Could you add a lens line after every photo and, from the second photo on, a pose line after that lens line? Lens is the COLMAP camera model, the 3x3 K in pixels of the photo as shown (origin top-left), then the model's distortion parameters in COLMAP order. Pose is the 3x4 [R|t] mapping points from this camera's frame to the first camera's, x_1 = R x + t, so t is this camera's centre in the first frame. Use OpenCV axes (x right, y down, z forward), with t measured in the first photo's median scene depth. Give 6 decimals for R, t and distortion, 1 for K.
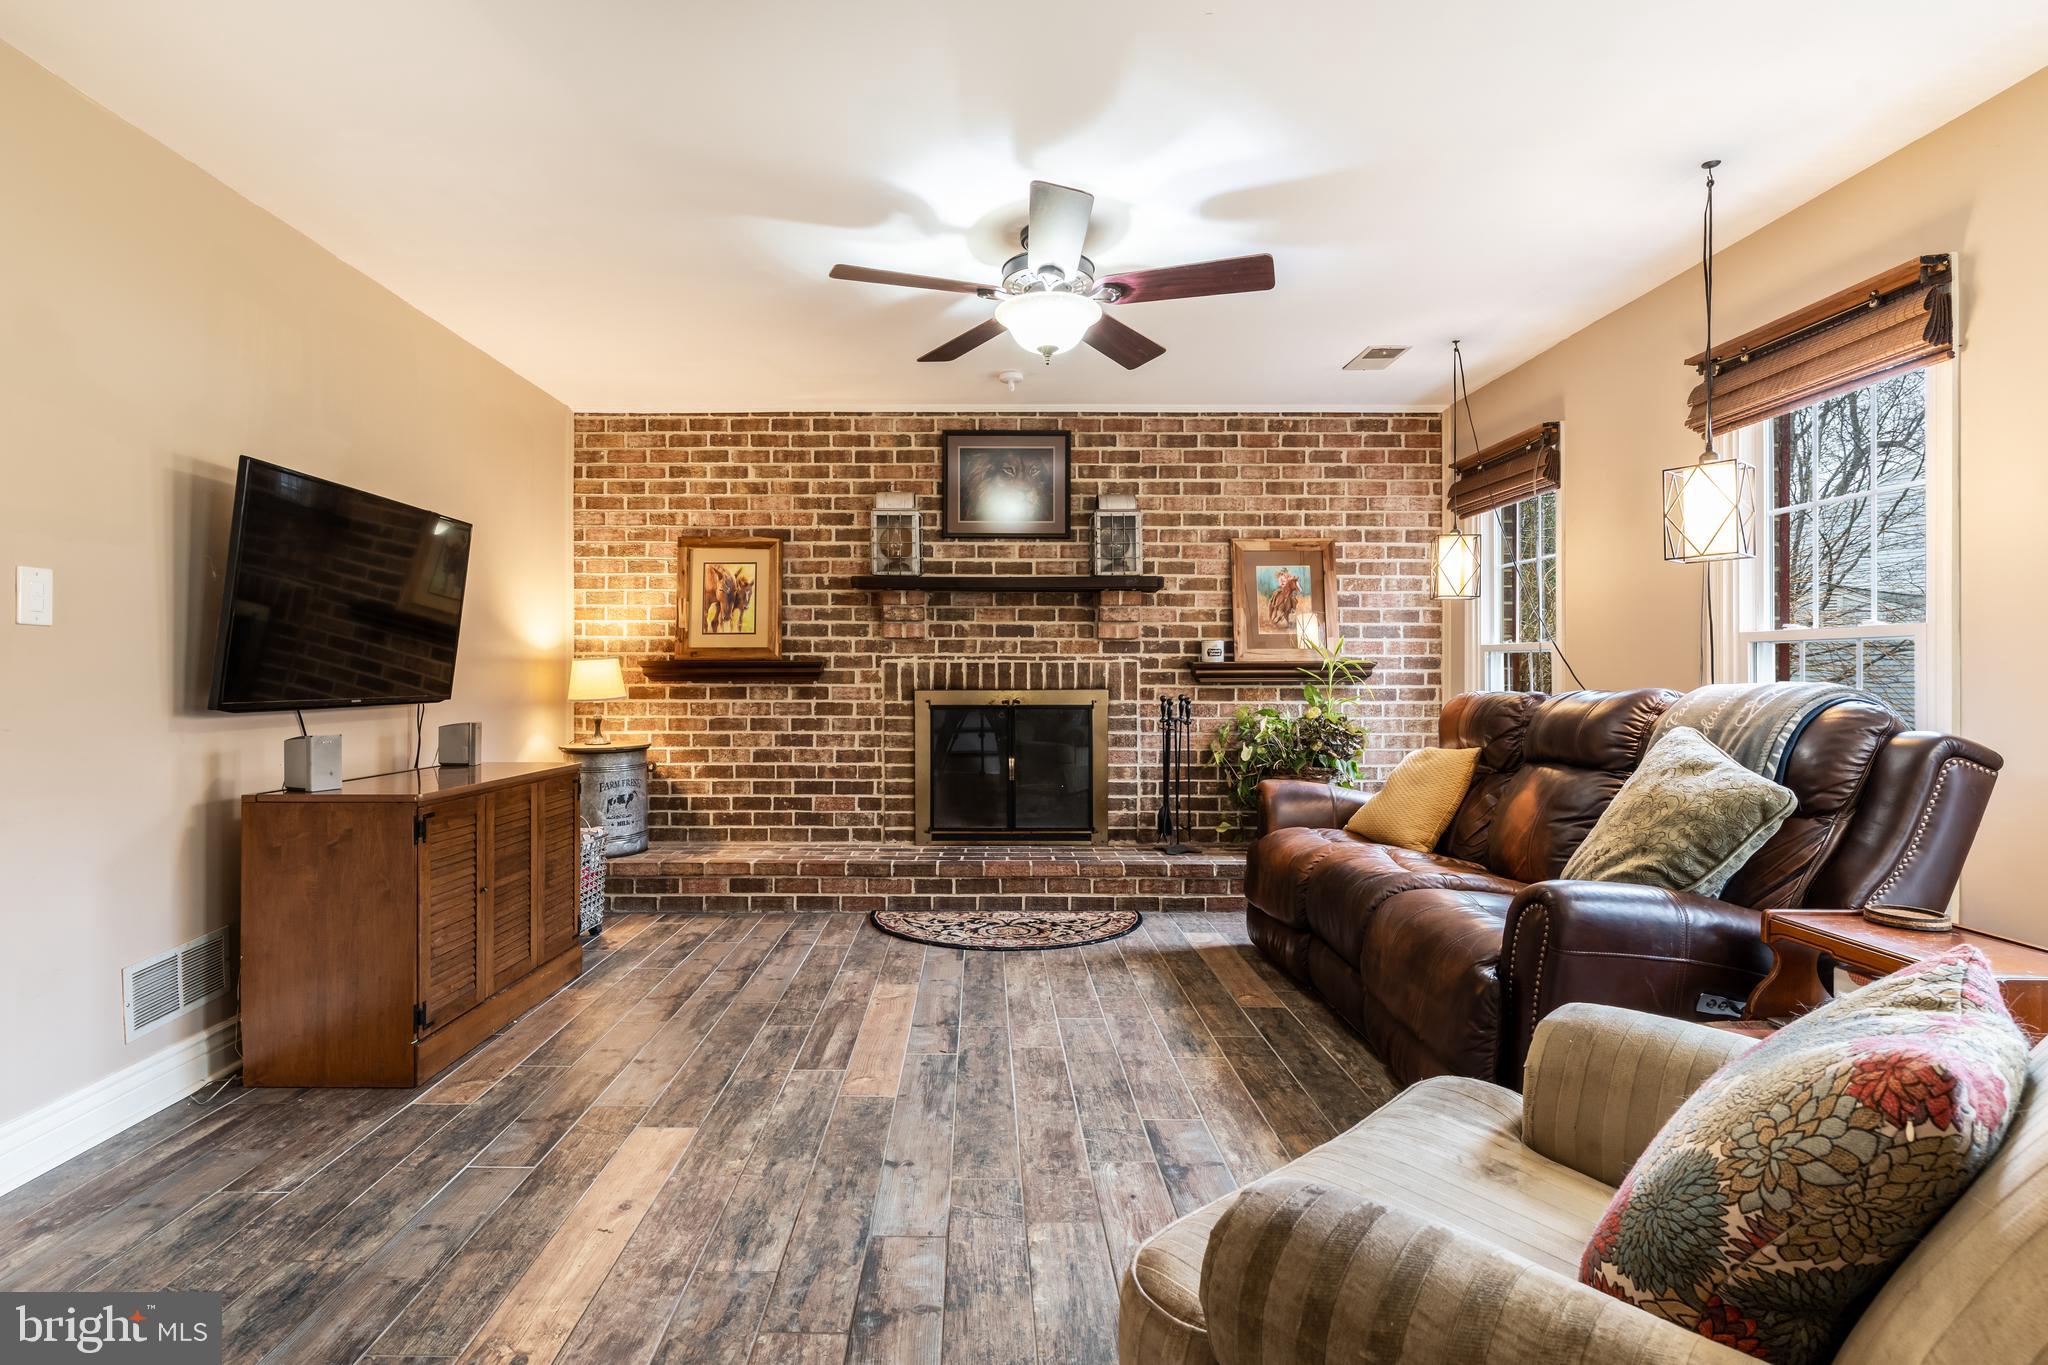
lens RADIAL K [[976.6, 0, 977.3], [0, 976.6, 681.8], [0, 0, 1]] dist [0.005316, 0.000029]
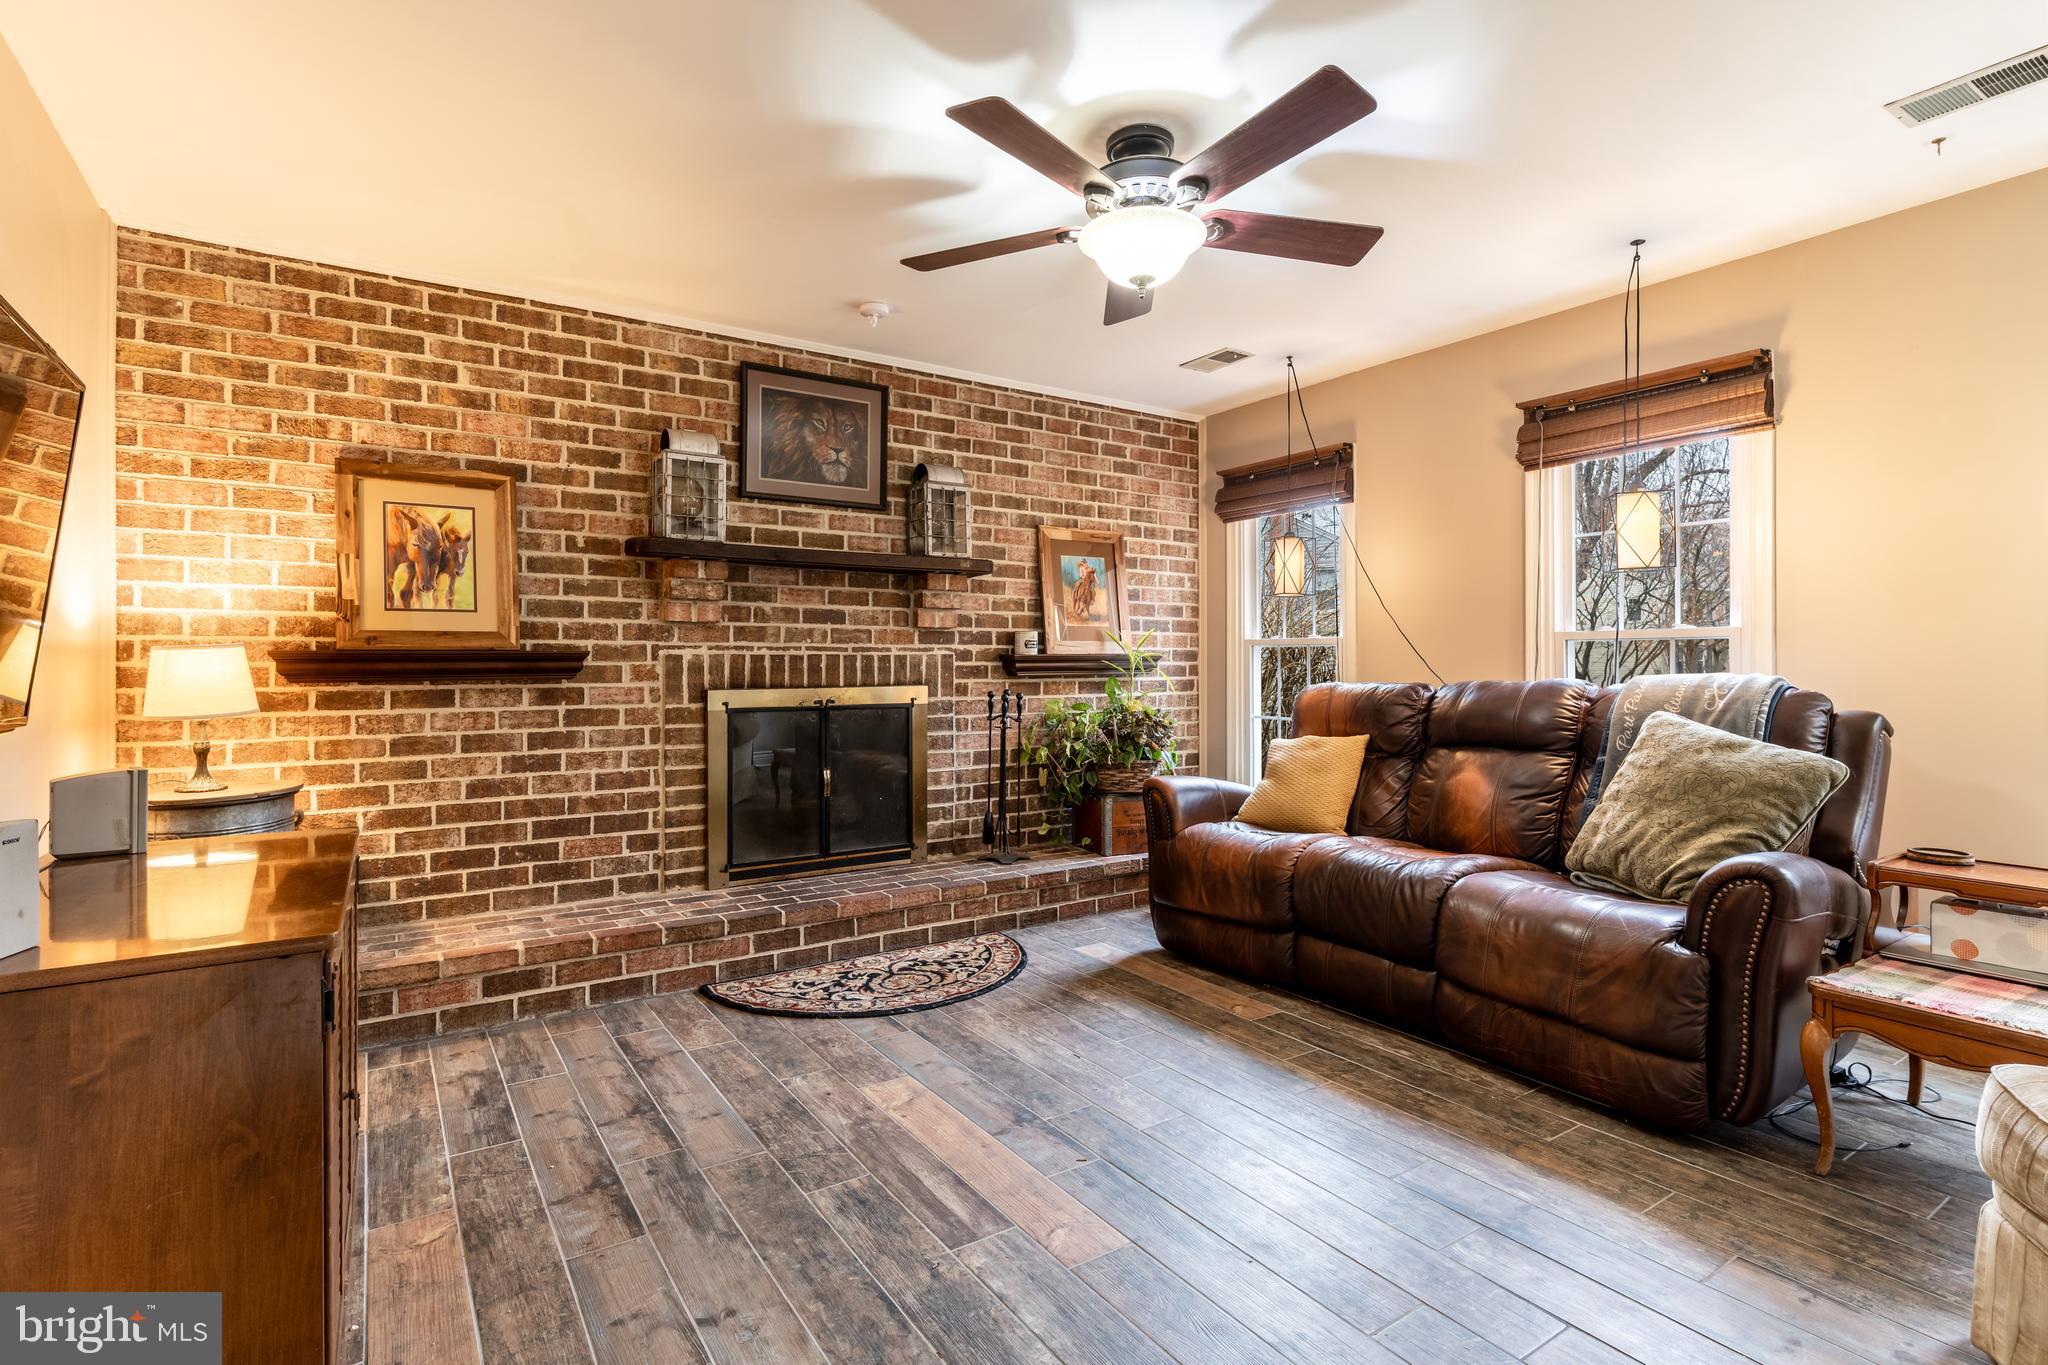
lens RADIAL K [[976.6, 0, 1003.0], [0, 976.6, 666.3], [0, 0, 1]] dist [0.005316, 0.000029]
pose [[0.836594, -0.004511, 0.547804, -0.291978], [0.008054, 0.999959, -0.004065, -0.005021], [-0.547763, 0.007813, 0.836597, 0.221763]]
